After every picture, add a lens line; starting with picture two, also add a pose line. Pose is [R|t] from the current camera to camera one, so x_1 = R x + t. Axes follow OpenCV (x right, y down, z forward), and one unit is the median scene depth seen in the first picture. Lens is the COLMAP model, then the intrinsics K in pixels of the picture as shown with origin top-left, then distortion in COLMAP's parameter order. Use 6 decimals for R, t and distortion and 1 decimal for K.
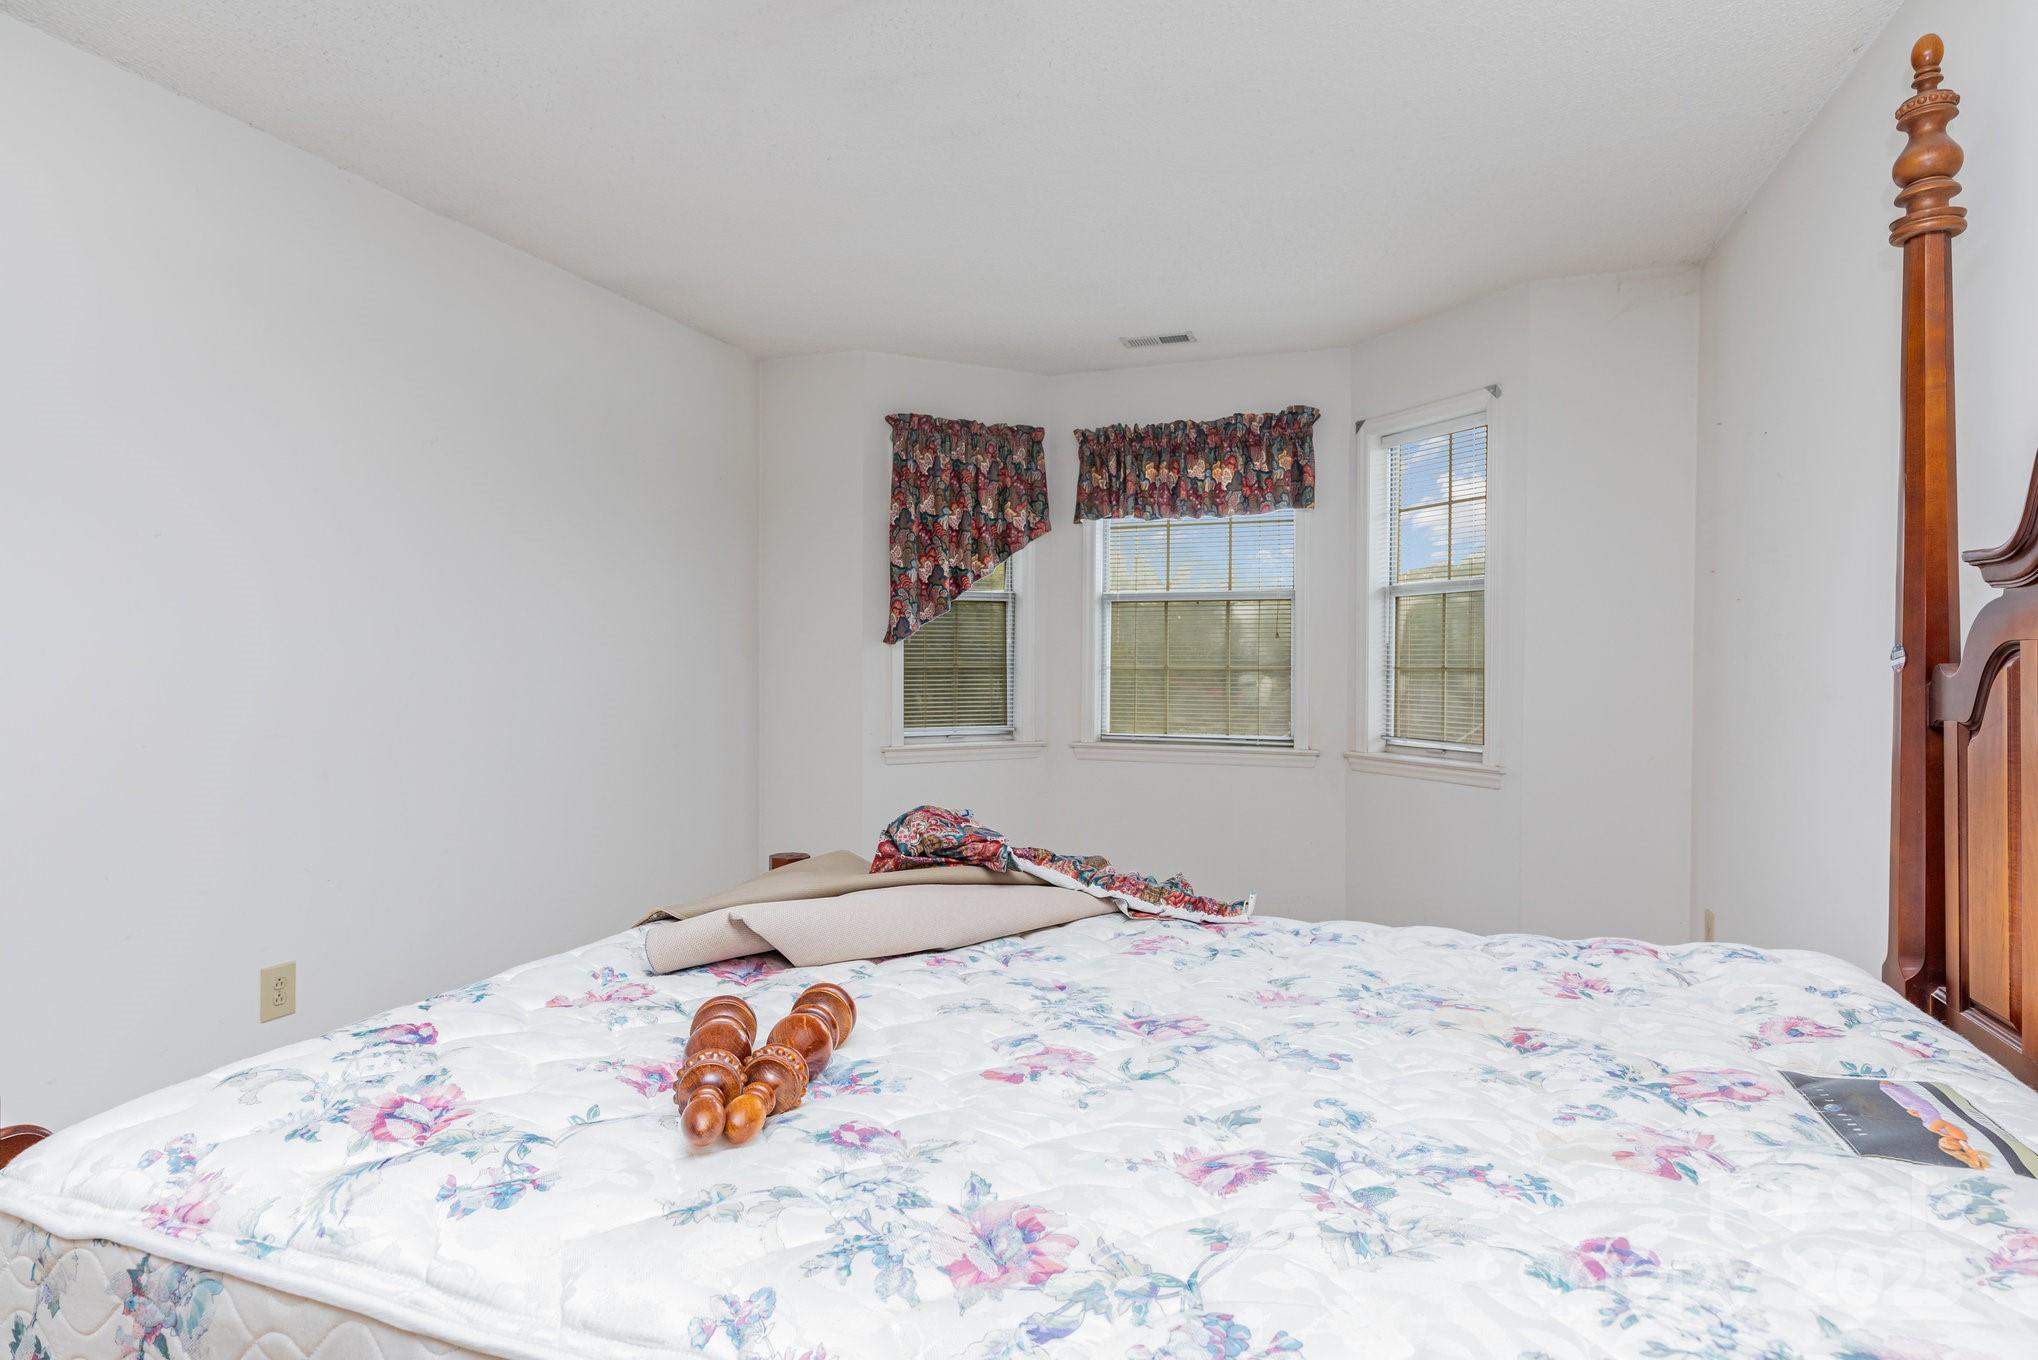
lens RADIAL K [[1096.5, 0, 1021.5], [0, 1096.5, 674.4], [0, 0, 1]] dist [0.001488, -0.000022]
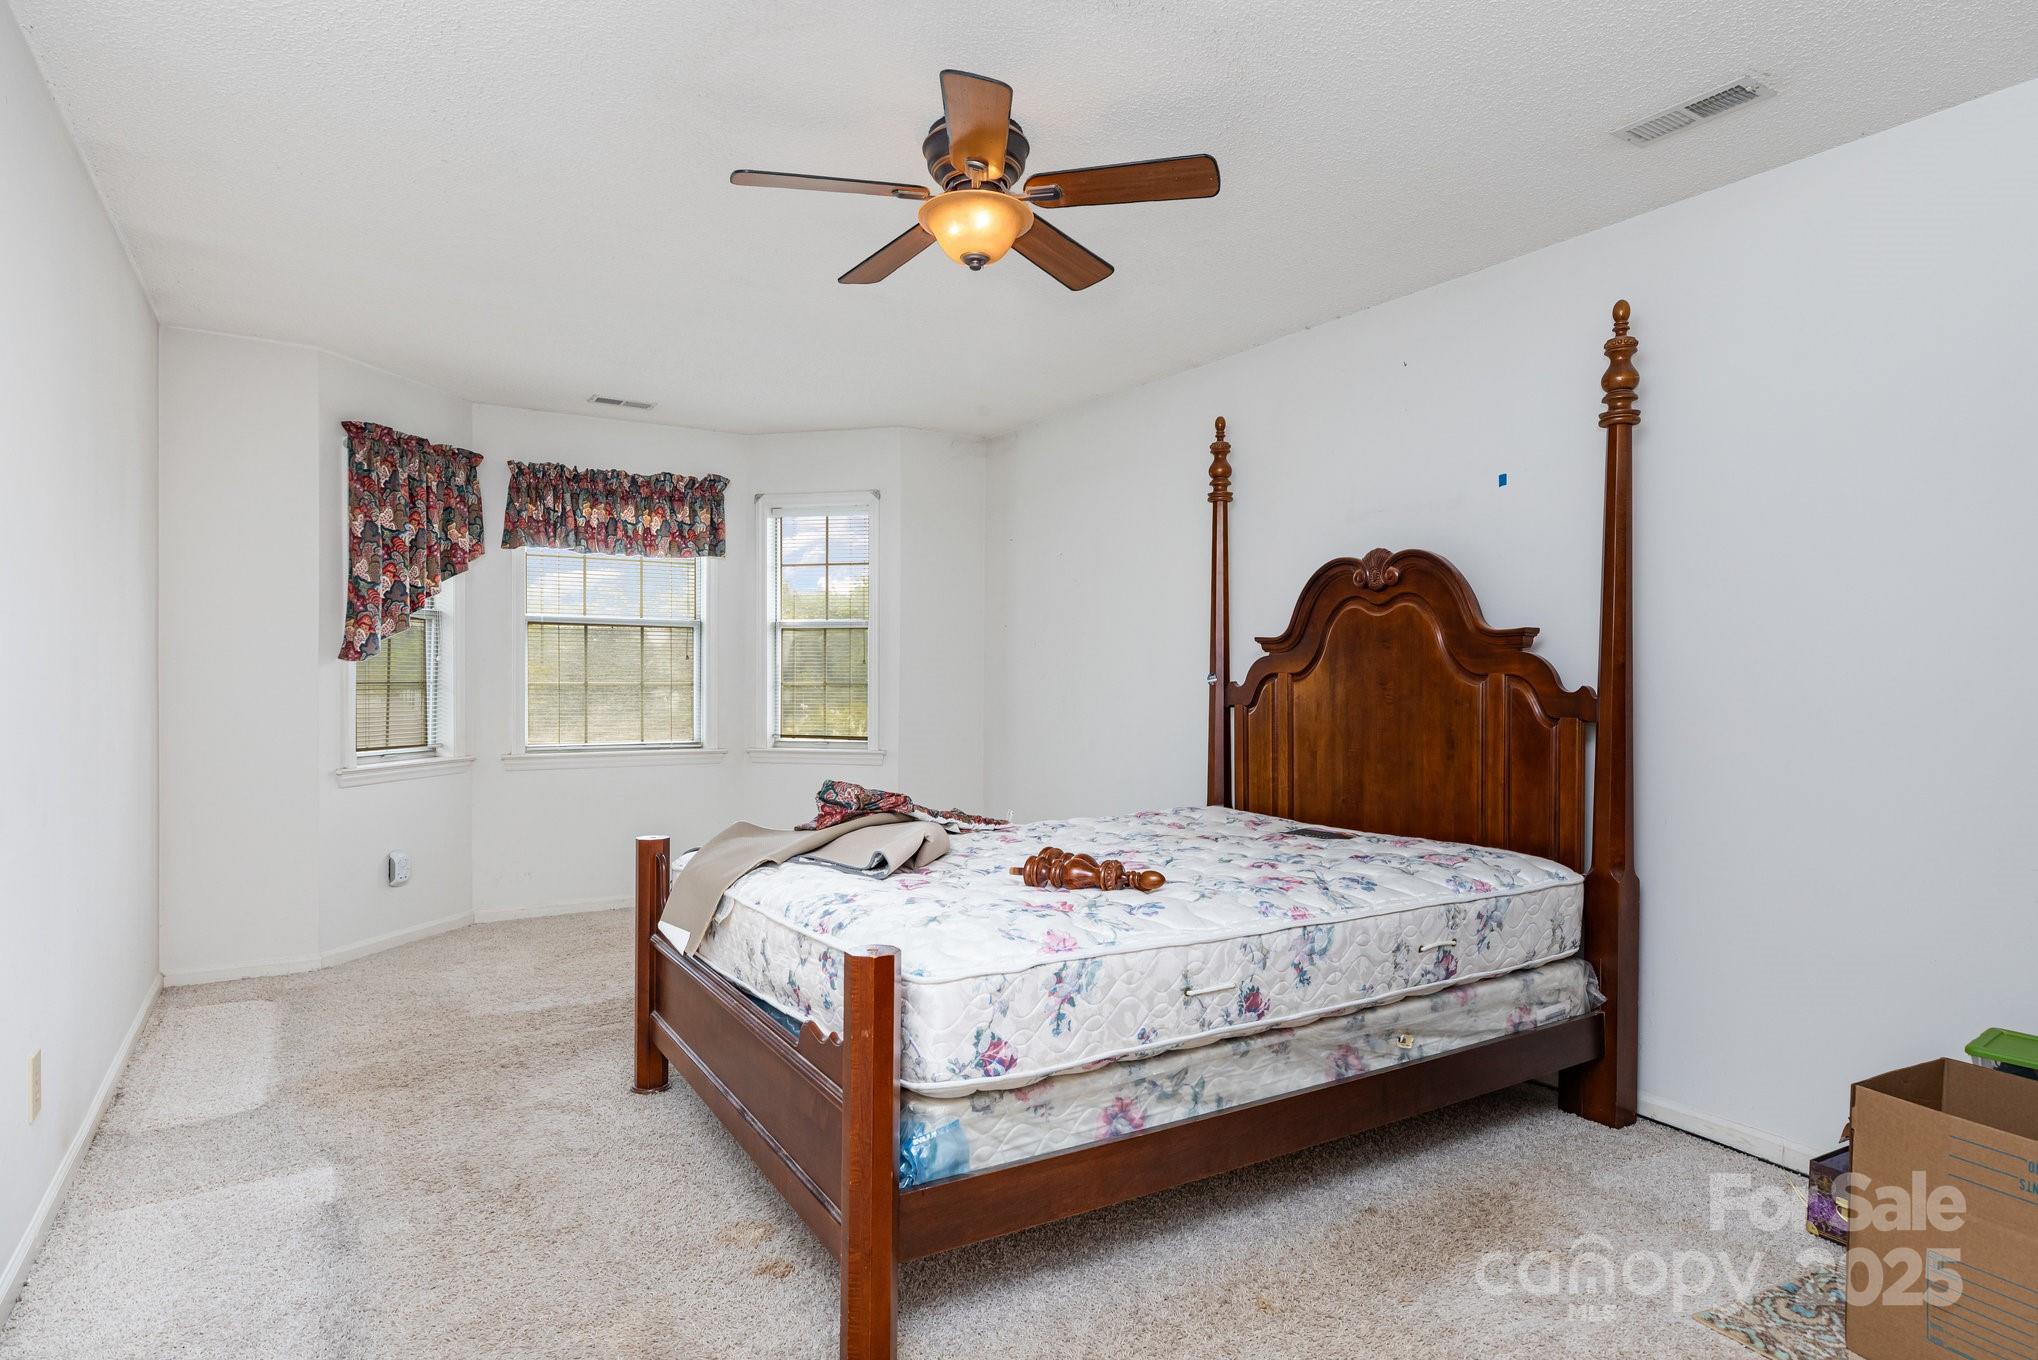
lens RADIAL K [[1096.5, 0, 1021.5], [0, 1096.5, 674.4], [0, 0, 1]] dist [0.001488, -0.000022]
pose [[0.625335, 0.003196, 0.780350, -0.493772], [0.007360, 0.999923, -0.009994, -0.001546], [-0.780322, 0.011993, 0.625263, -0.053201]]
